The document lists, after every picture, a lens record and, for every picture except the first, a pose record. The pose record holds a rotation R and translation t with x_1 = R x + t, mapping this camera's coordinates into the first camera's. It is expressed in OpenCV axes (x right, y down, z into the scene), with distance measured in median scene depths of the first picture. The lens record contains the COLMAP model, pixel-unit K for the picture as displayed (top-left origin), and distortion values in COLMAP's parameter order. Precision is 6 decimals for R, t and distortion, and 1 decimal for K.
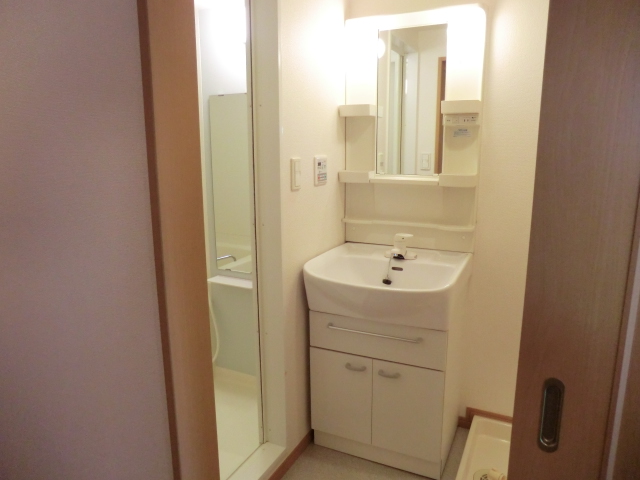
lens RADIAL K [[463.1, 0, 320.0], [0, 463.1, 240.0], [0, 0, 1]] dist [-0.119625, 0.135507]
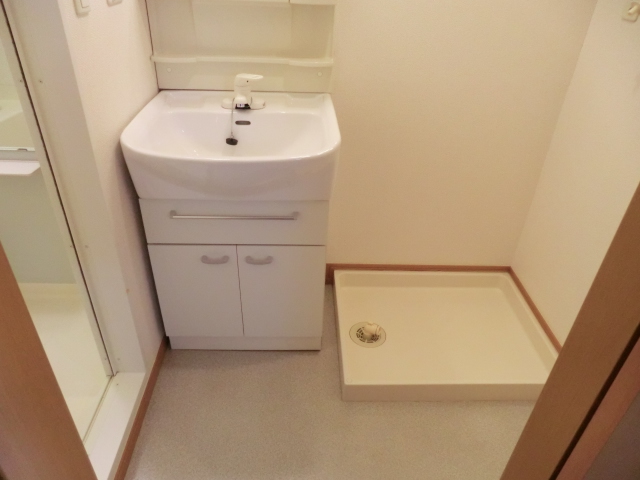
lens RADIAL K [[445.6, 0, 320.0], [0, 445.6, 240.0], [0, 0, 1]] dist [-0.071809, 0.002896]
pose [[0.883040, -0.217913, 0.415638, -0.066721], [0.051082, 0.925026, 0.376453, -0.027246], [-0.466510, -0.311191, 0.827966, 0.276494]]
